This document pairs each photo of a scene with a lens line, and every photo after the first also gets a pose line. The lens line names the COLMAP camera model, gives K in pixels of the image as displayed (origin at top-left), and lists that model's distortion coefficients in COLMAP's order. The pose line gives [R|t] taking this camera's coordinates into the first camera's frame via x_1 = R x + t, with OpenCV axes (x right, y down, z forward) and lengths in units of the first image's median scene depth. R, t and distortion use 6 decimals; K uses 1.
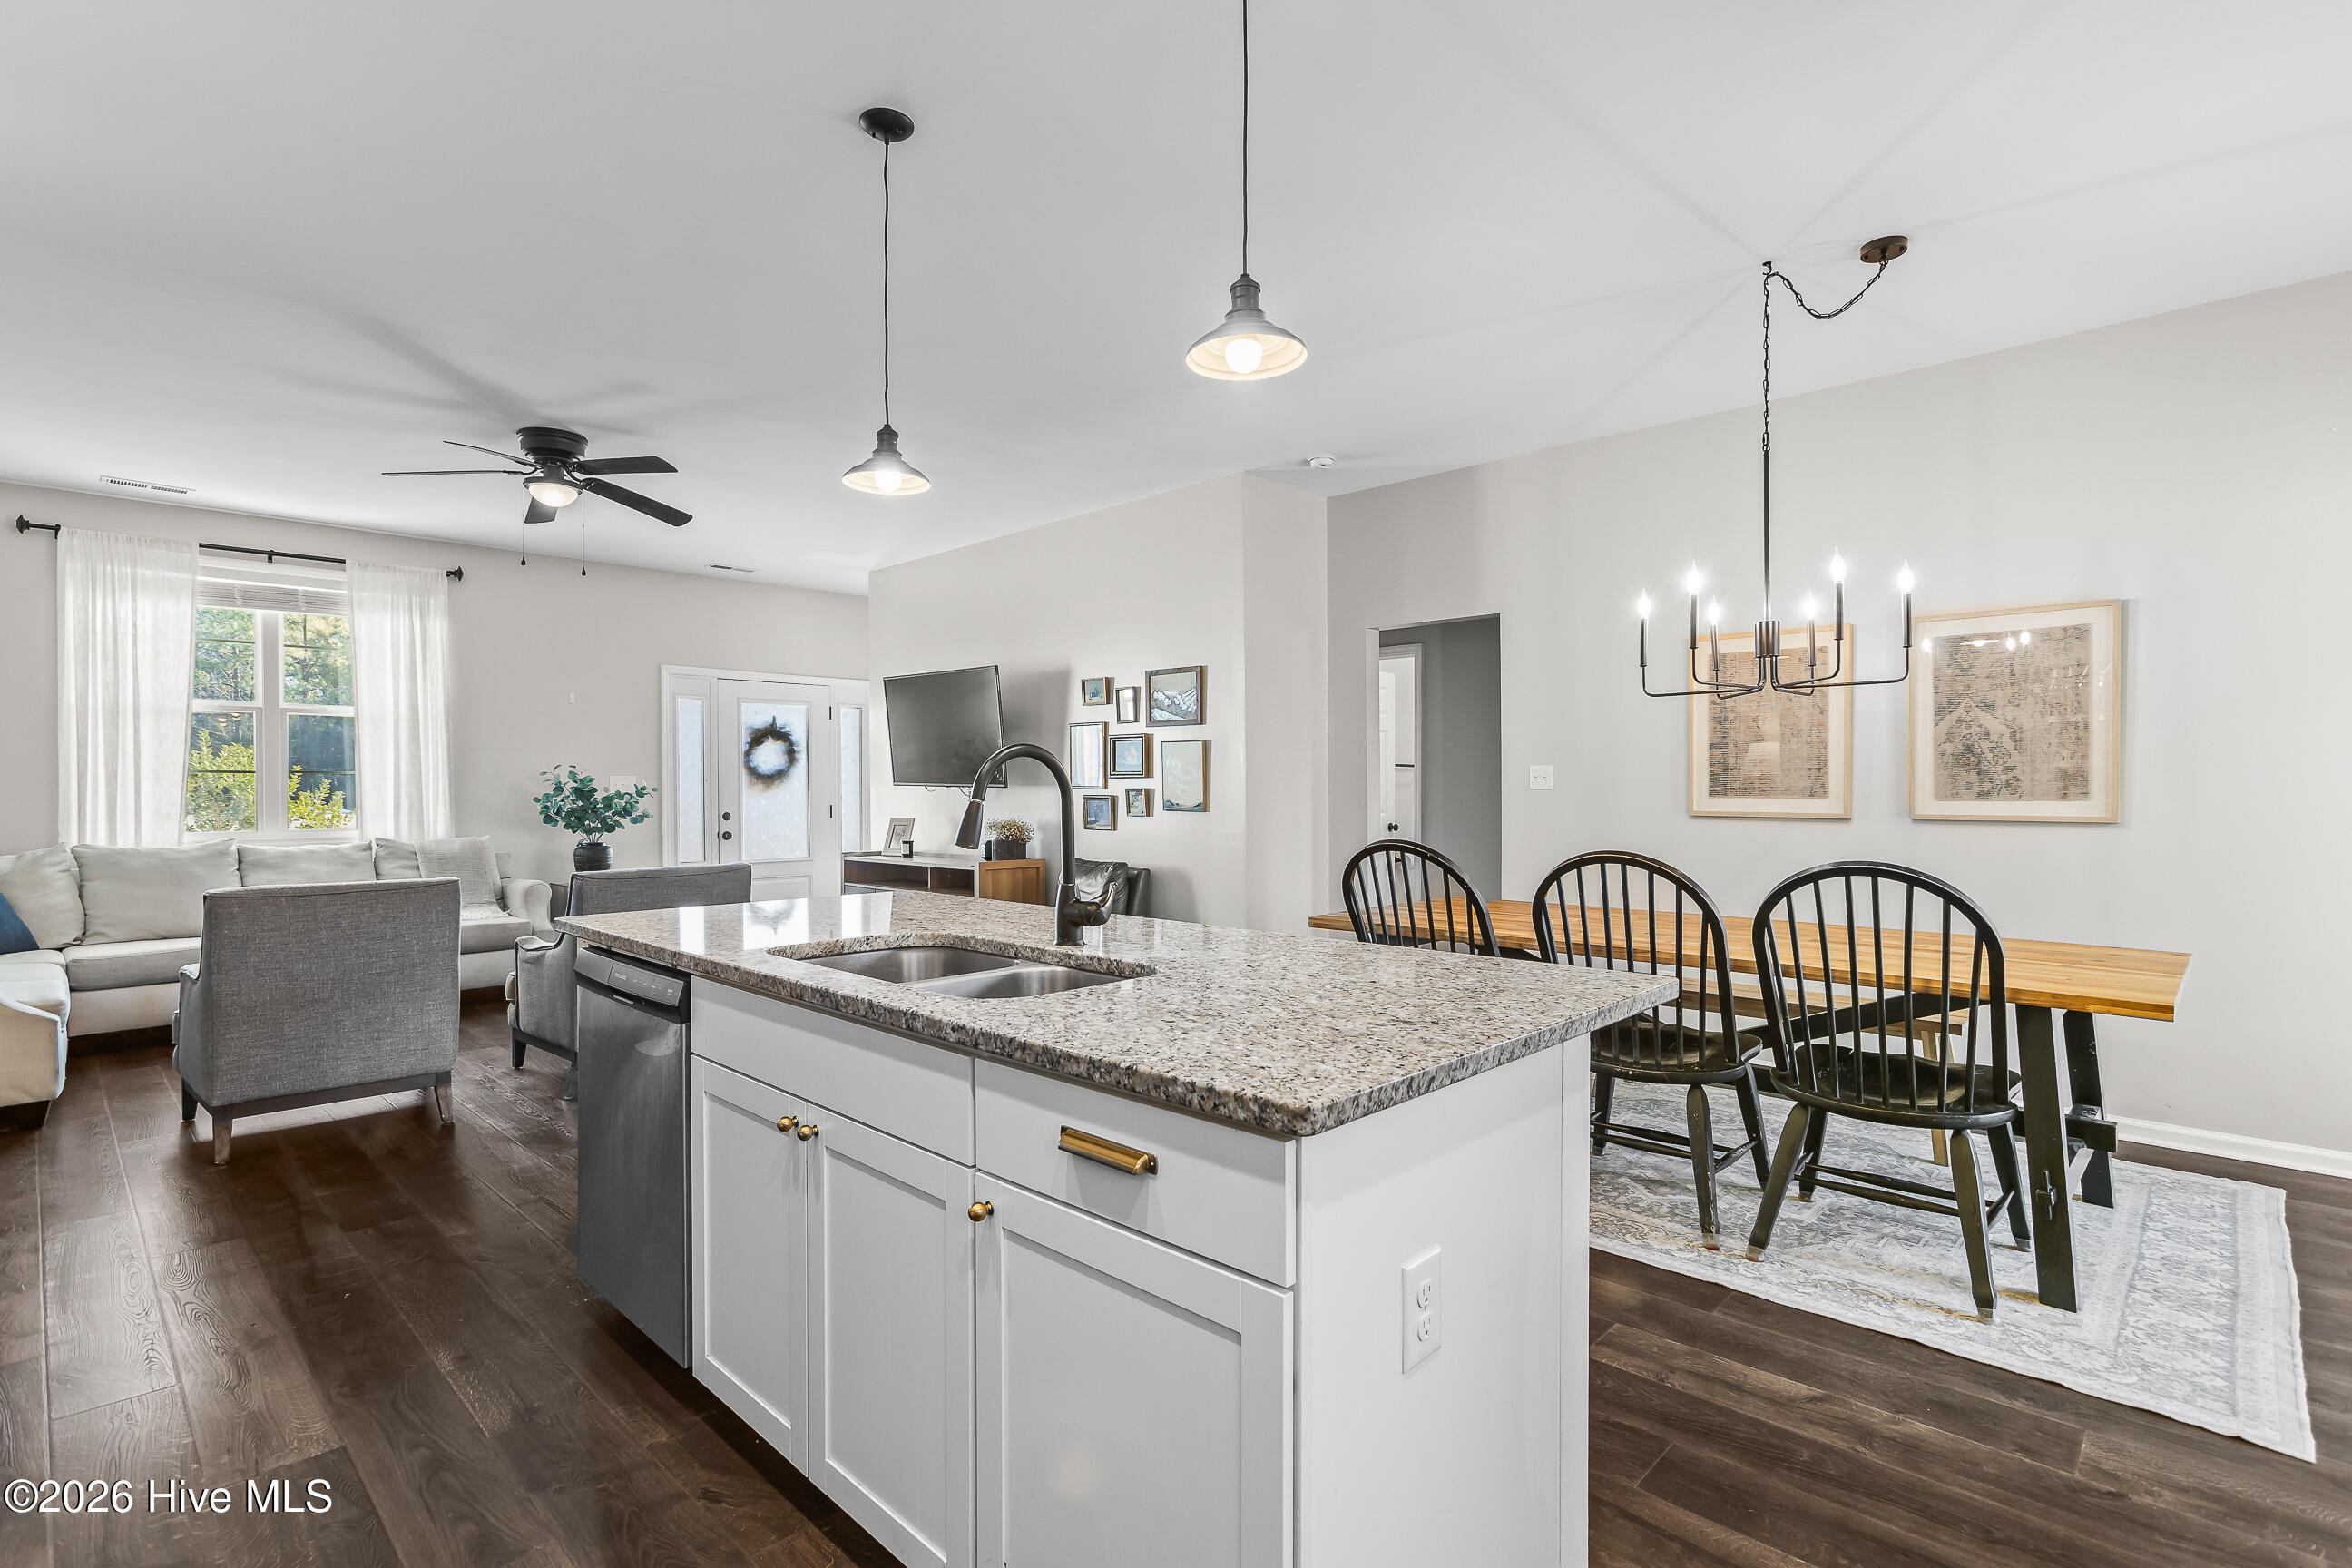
lens RADIAL K [[1113.6, 0, 1176.4], [0, 1113.6, 797.3], [0, 0, 1]] dist [-0.000439, -0.000353]
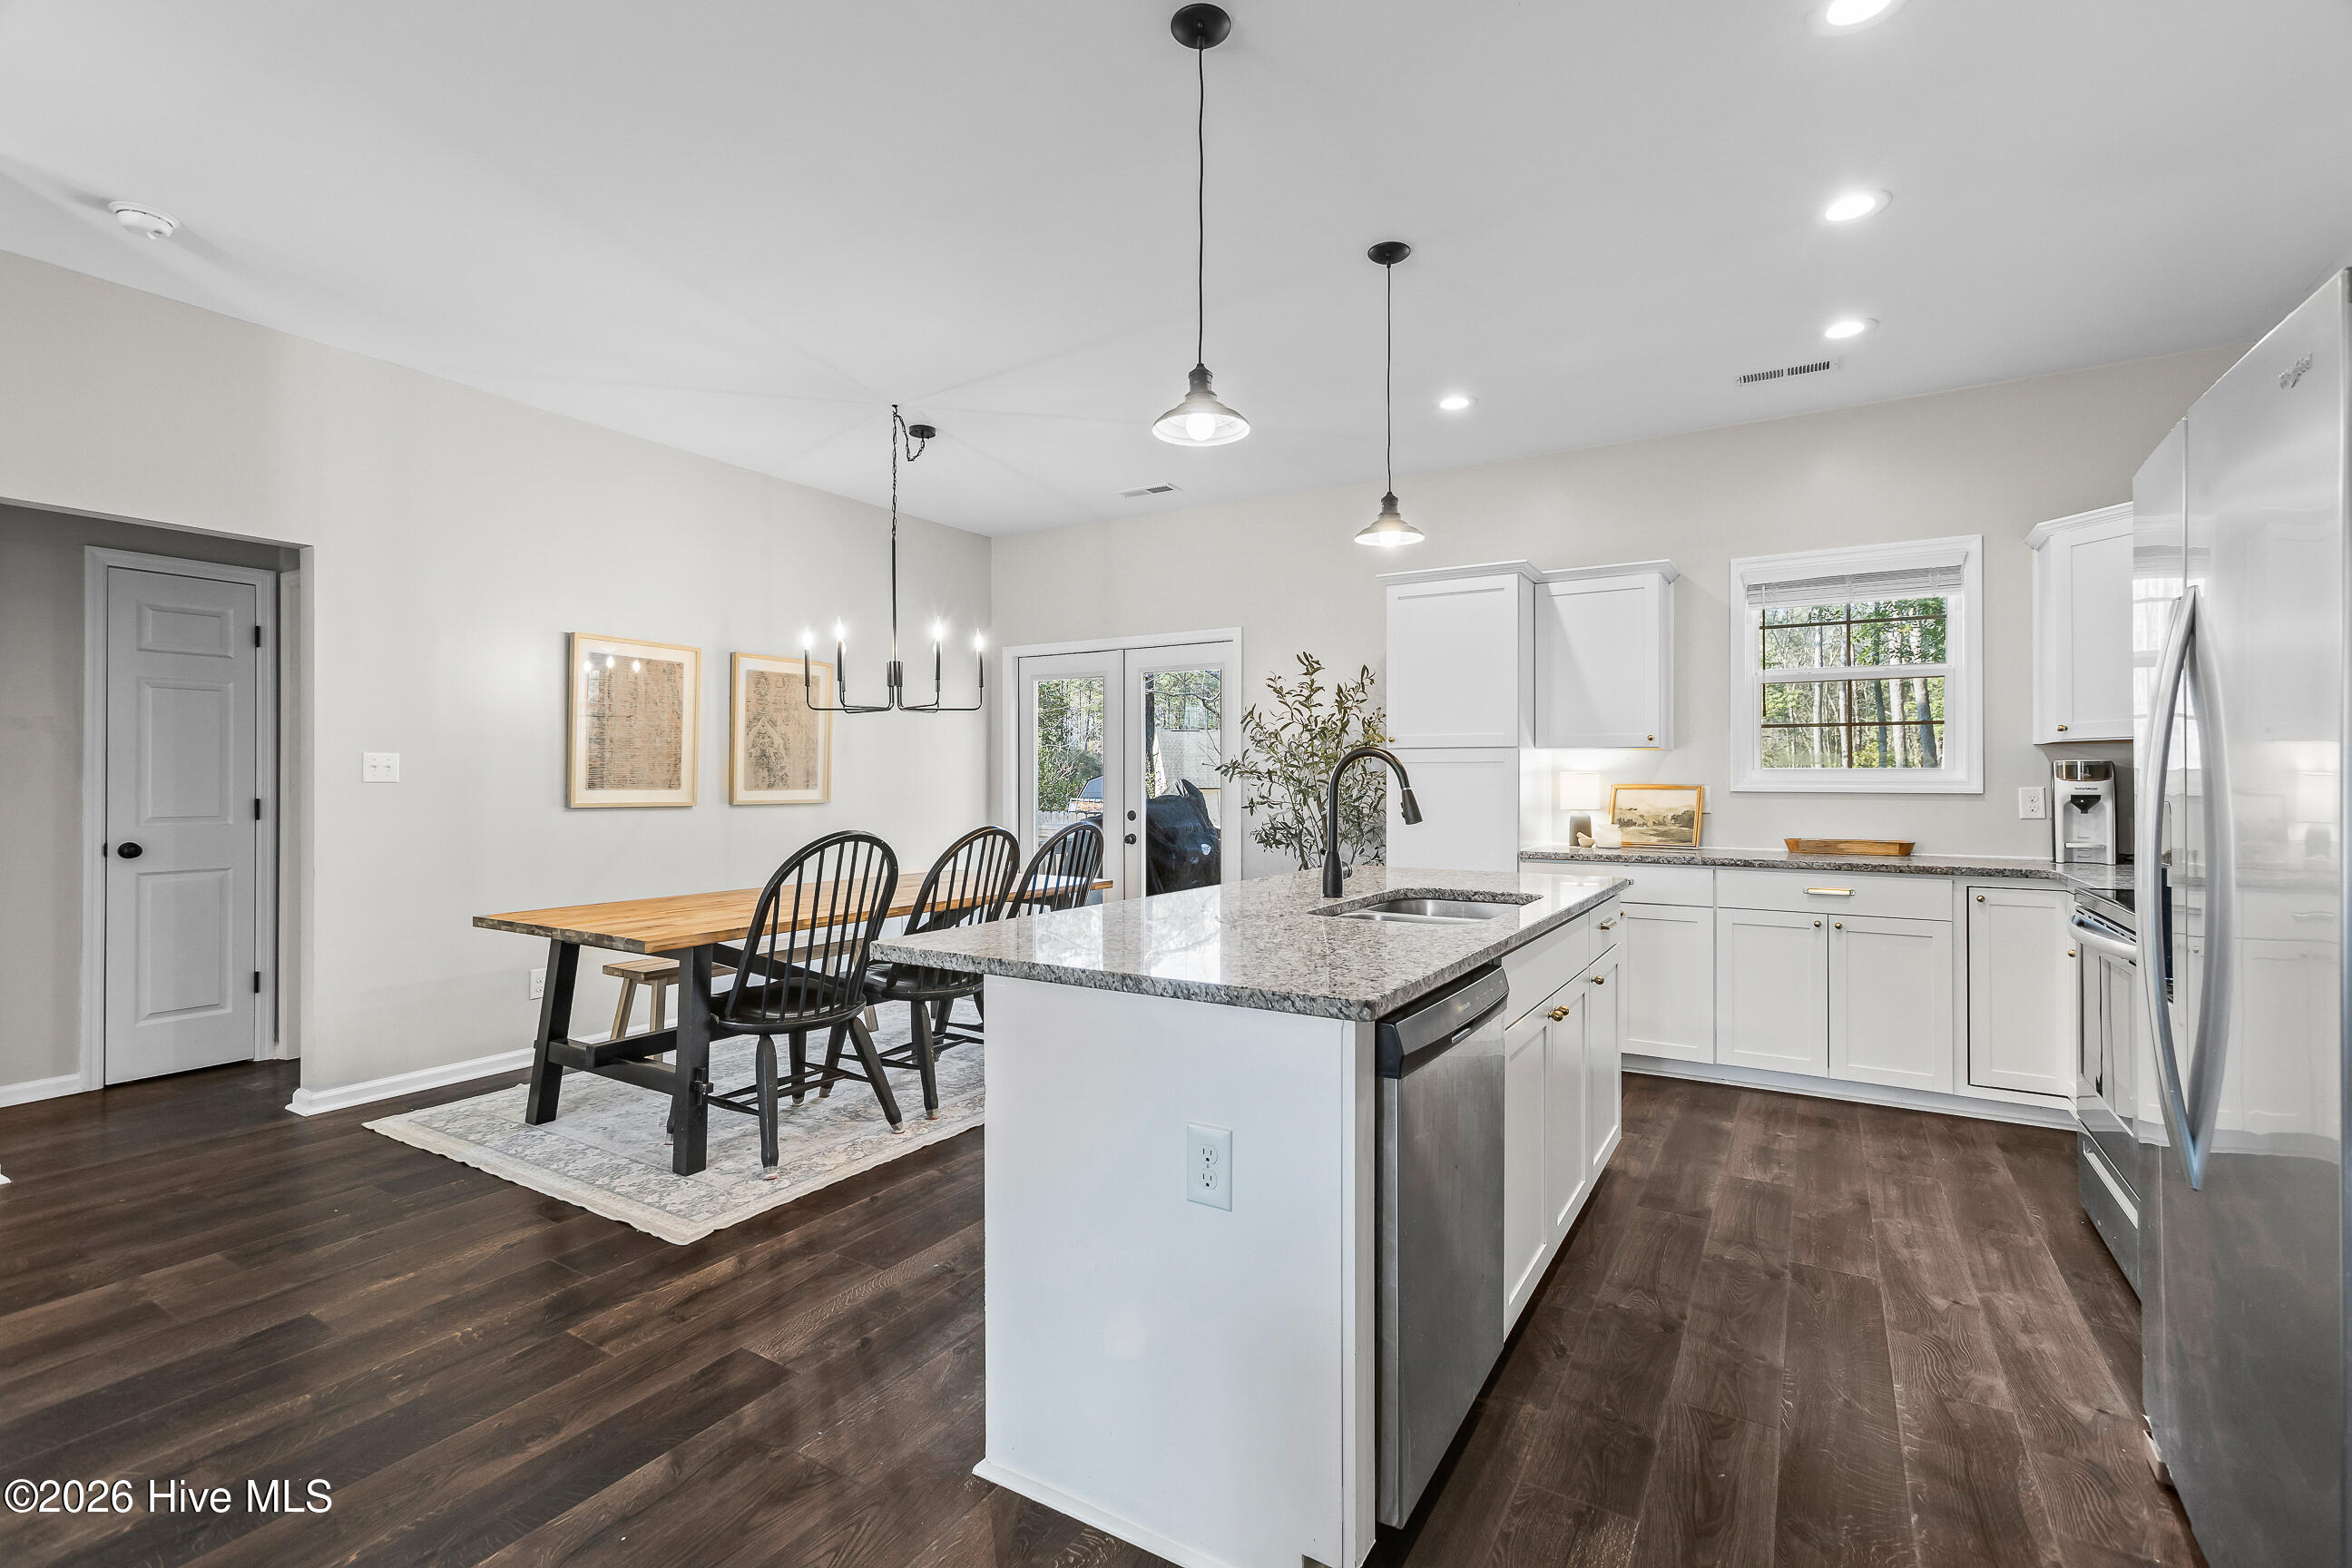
lens RADIAL K [[1061.3, 0, 1171.4], [0, 1061.3, 776.5], [0, 0, 1]] dist [-0.004934, 0.003994]
pose [[-0.202200, 0.008352, 0.979309, -0.733993], [0.011661, 0.999913, -0.006120, -0.000025], [-0.979275, 0.010182, -0.202280, 0.820330]]
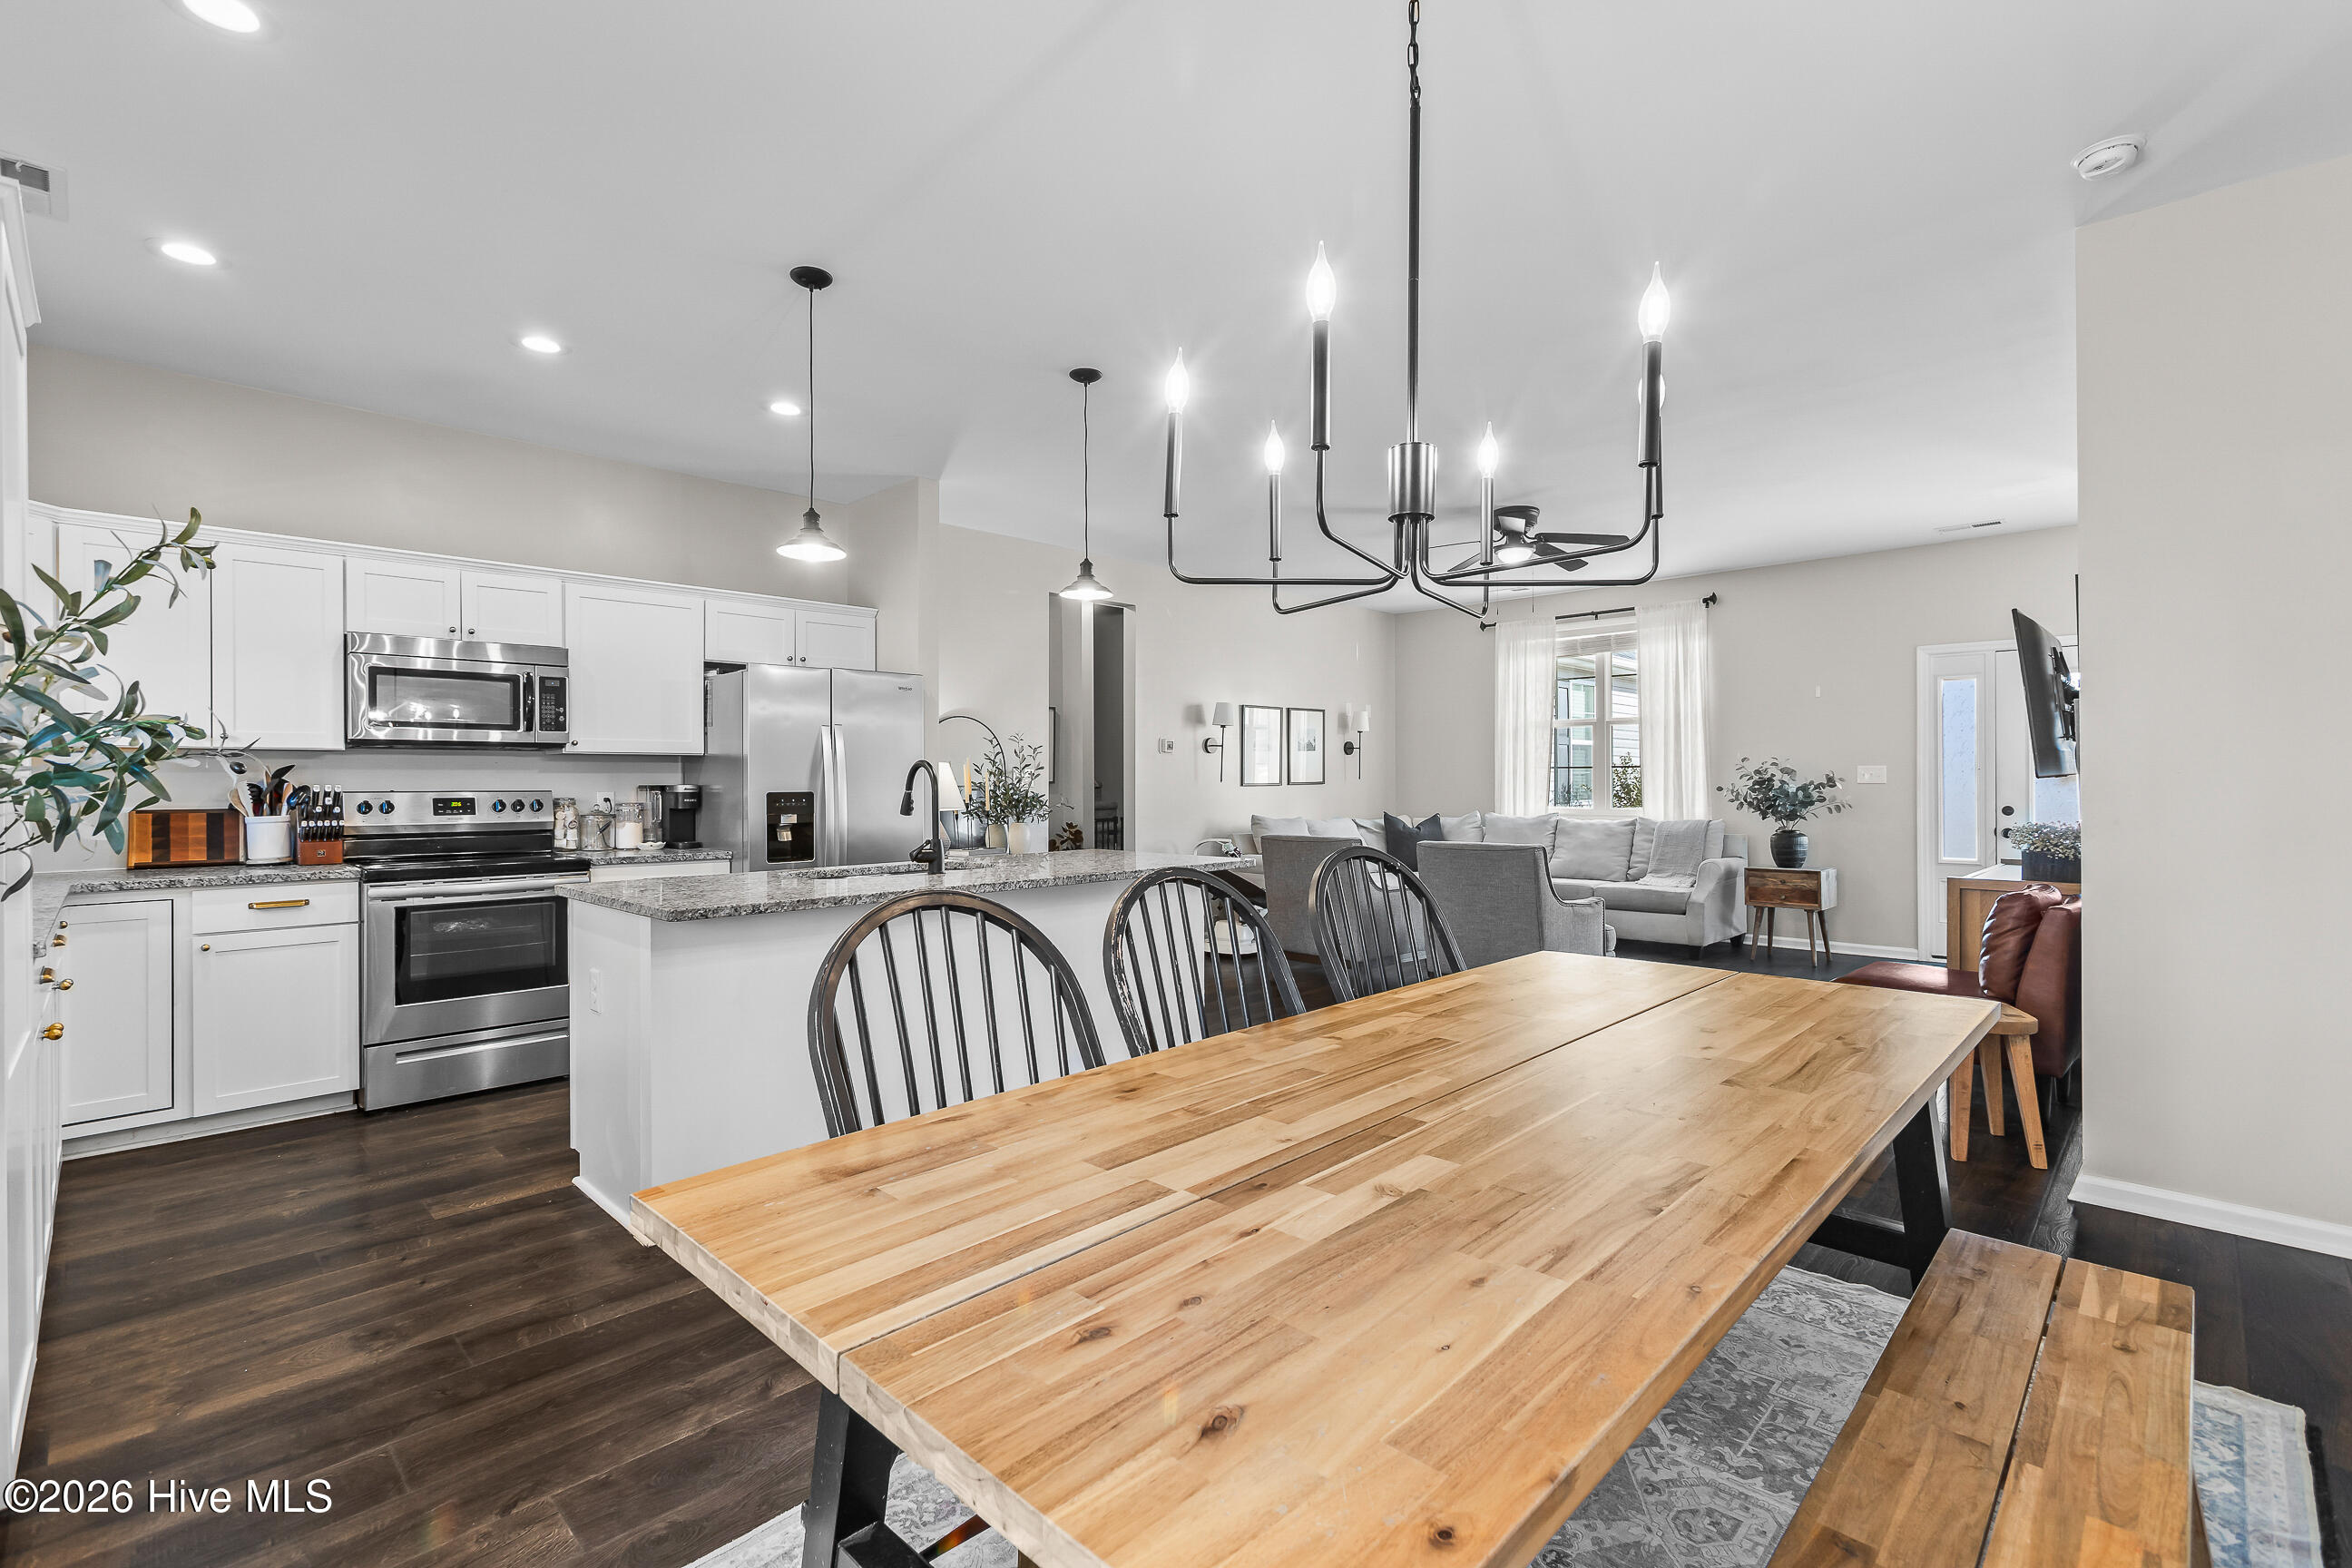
lens RADIAL K [[1061.3, 0, 1185.0], [0, 1061.3, 772.4], [0, 0, 1]] dist [-0.004934, 0.003994]
pose [[-0.014293, -0.003162, -0.999893, 0.886942], [-0.008159, 0.999962, -0.003046, -0.011924], [0.999865, 0.008115, -0.014318, 0.802705]]
